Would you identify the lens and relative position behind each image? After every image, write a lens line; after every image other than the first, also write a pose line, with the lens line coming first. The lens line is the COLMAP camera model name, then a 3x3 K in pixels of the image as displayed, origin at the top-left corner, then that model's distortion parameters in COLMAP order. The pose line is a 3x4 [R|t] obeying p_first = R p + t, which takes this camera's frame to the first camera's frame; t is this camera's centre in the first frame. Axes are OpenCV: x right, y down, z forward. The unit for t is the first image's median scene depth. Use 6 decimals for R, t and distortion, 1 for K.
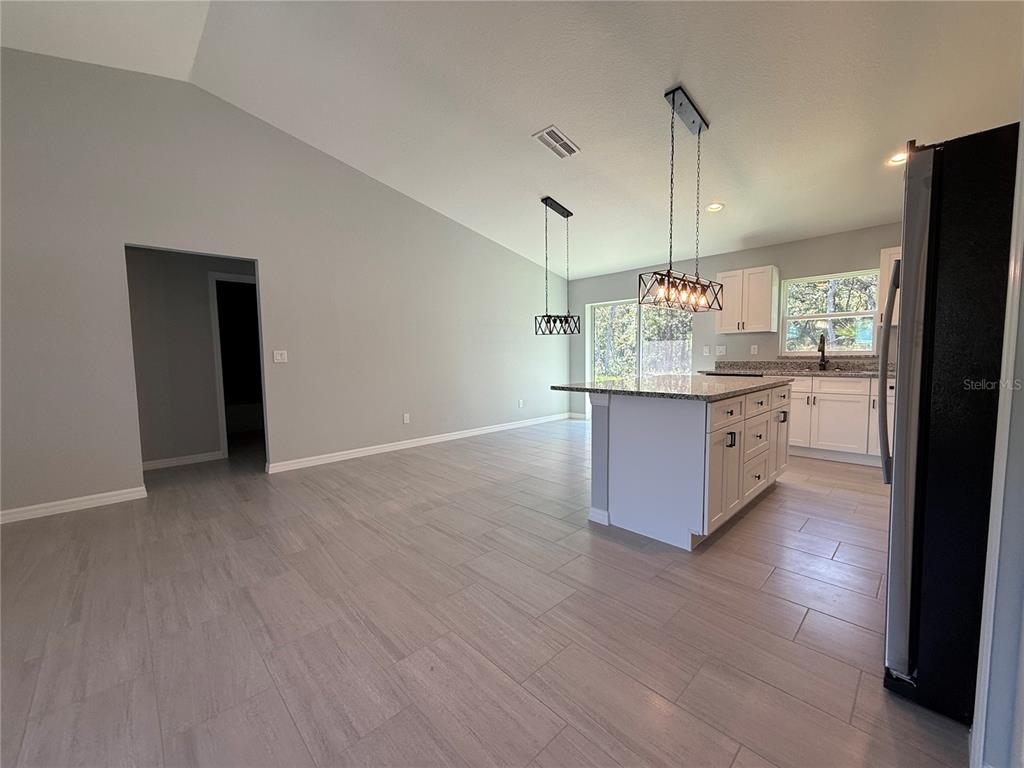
lens RADIAL K [[409.2, 0, 511.1], [0, 409.2, 380.9], [0, 0, 1]] dist [0.002188, 0.000017]
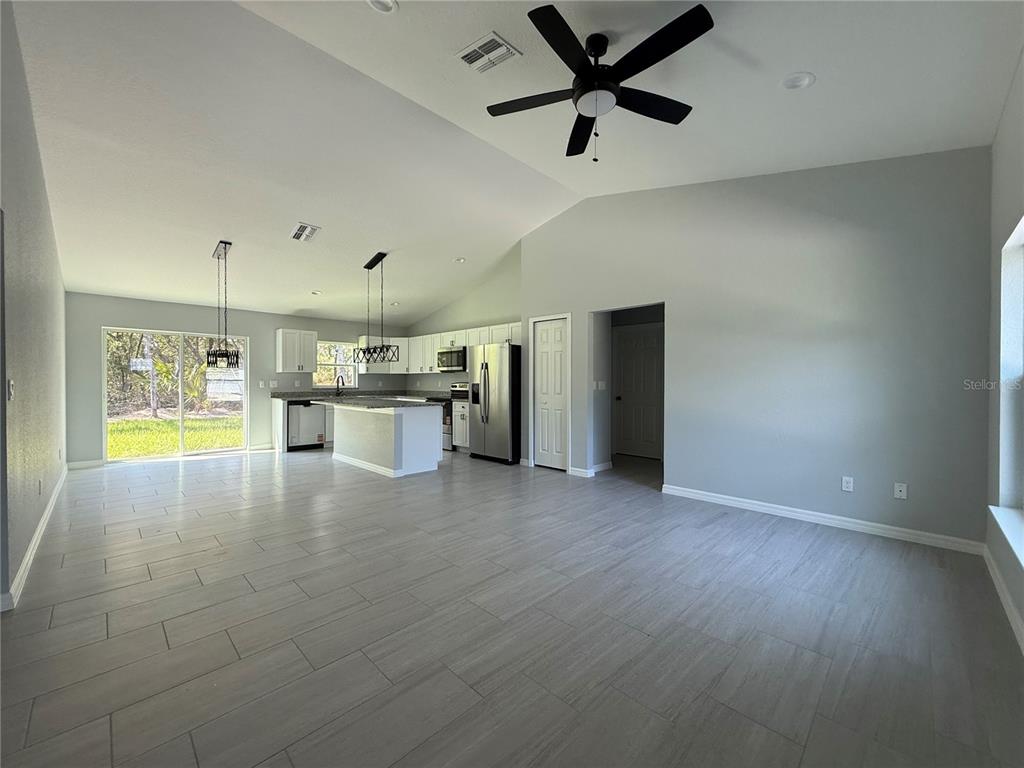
lens RADIAL K [[409.2, 0, 506.2], [0, 409.2, 385.0], [0, 0, 1]] dist [0.002188, 0.000017]
pose [[-0.009950, 0.008147, 0.999917, -1.356643], [0.059313, 0.998211, -0.007543, -0.024502], [-0.998190, 0.059233, -0.010416, 0.413707]]
